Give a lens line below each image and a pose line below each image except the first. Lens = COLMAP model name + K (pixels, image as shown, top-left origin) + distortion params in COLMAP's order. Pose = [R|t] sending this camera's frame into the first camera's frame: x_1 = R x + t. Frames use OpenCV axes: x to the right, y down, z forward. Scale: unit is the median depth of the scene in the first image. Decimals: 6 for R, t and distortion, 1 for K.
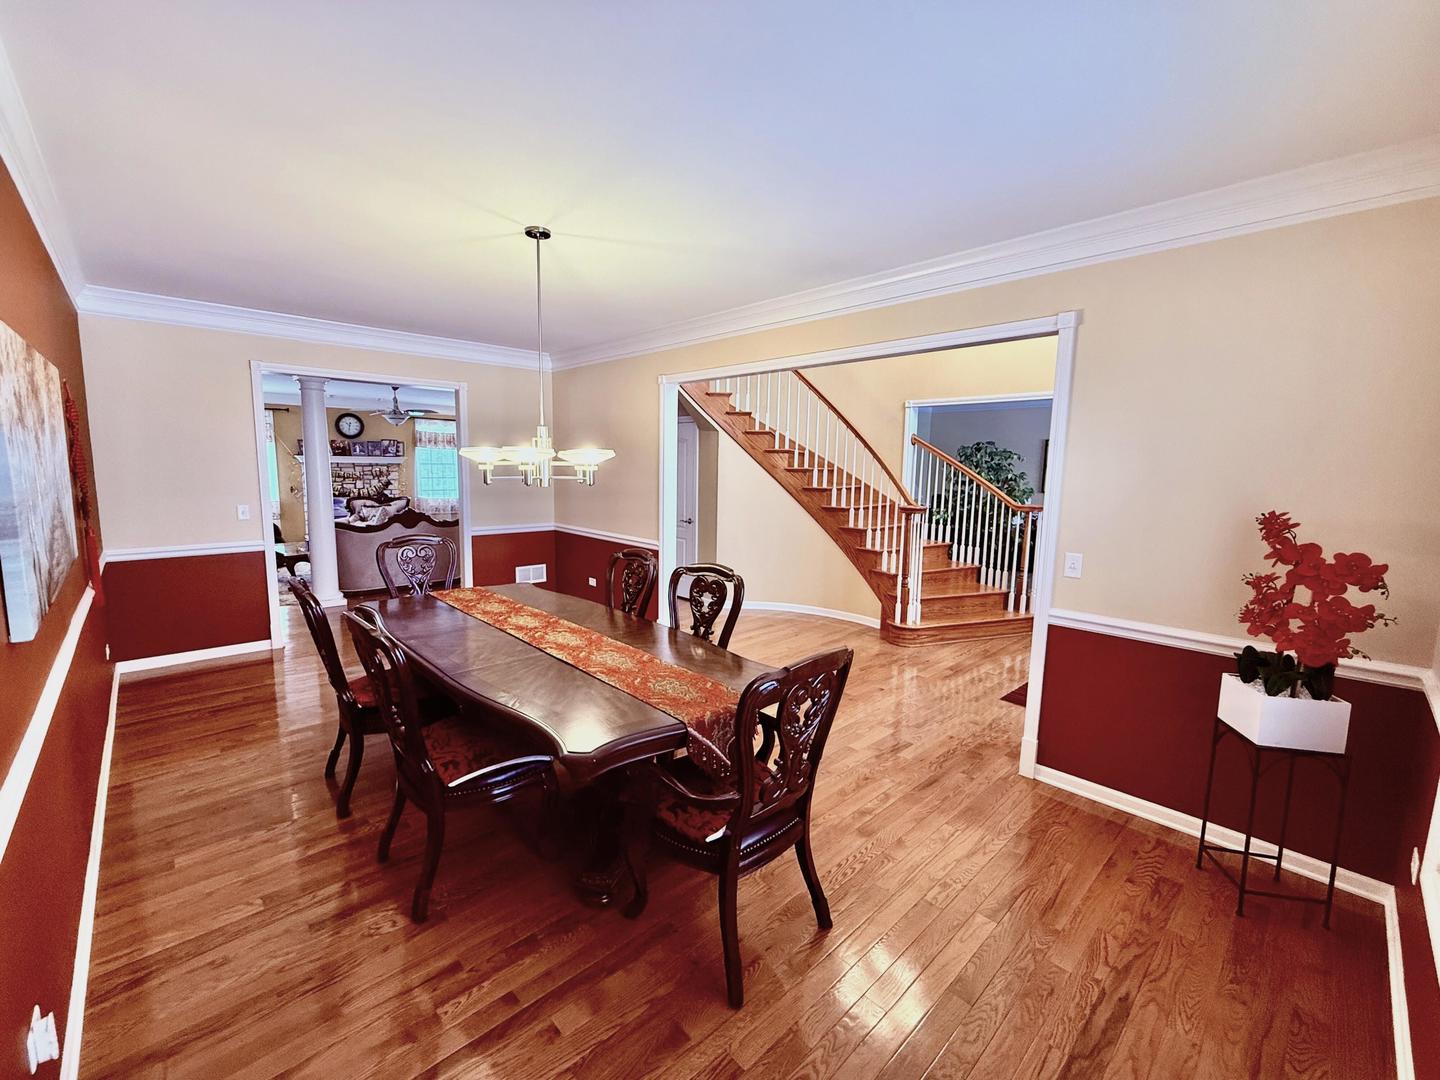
lens RADIAL K [[584.6, 0, 714.5], [0, 584.6, 549.8], [0, 0, 1]] dist [-0.000143, -0.000263]
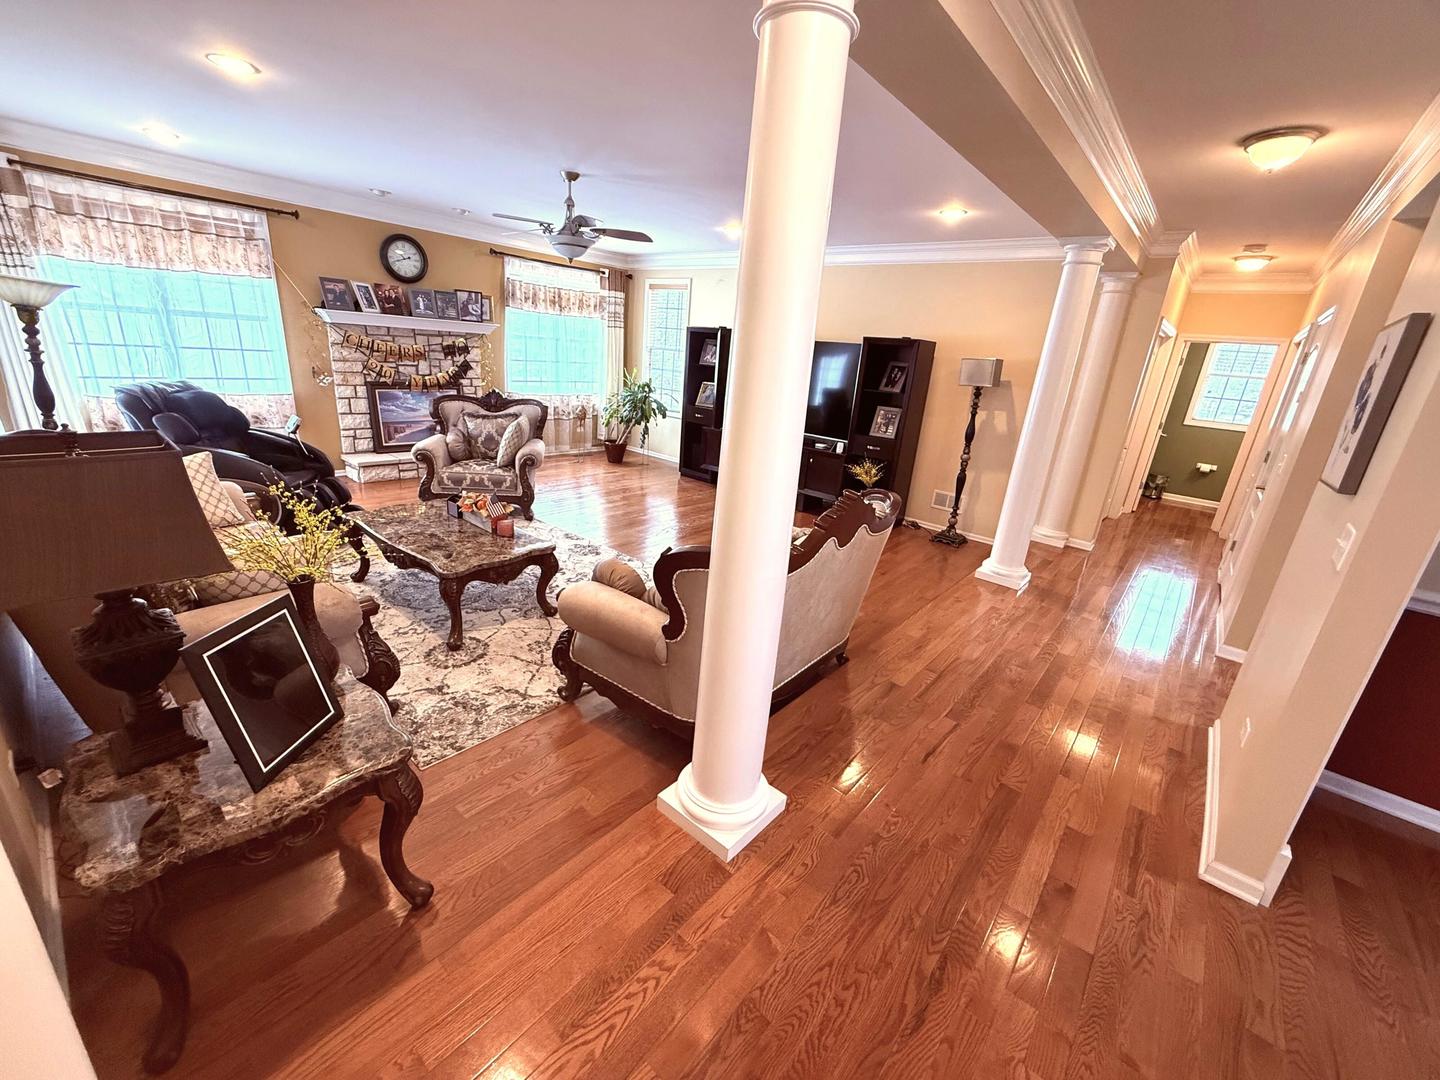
lens RADIAL K [[584.6, 0, 723.9], [0, 584.6, 539.3], [0, 0, 1]] dist [-0.000143, -0.000263]
pose [[0.989478, 0.013661, 0.144034, -0.389709], [-0.039335, 0.983434, 0.176947, -0.058878], [-0.139231, -0.180751, 0.973624, 0.360597]]
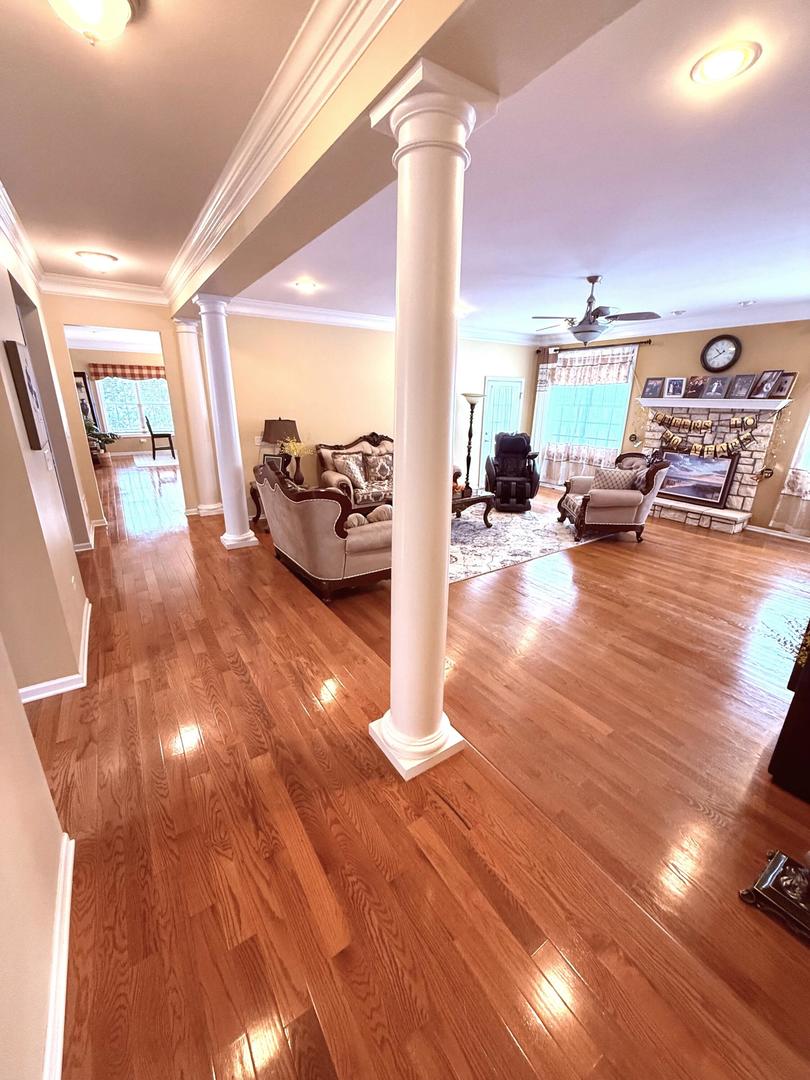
lens RADIAL K [[438.5, 0, 402.2], [0, 438.5, 538.3], [0, 0, 1]] dist [-0.000143, -0.000263]
pose [[-0.157292, 0.281752, -0.946507, -0.003852], [-0.158622, 0.938785, 0.305813, -0.101568], [0.974730, 0.198239, -0.102972, 0.706013]]
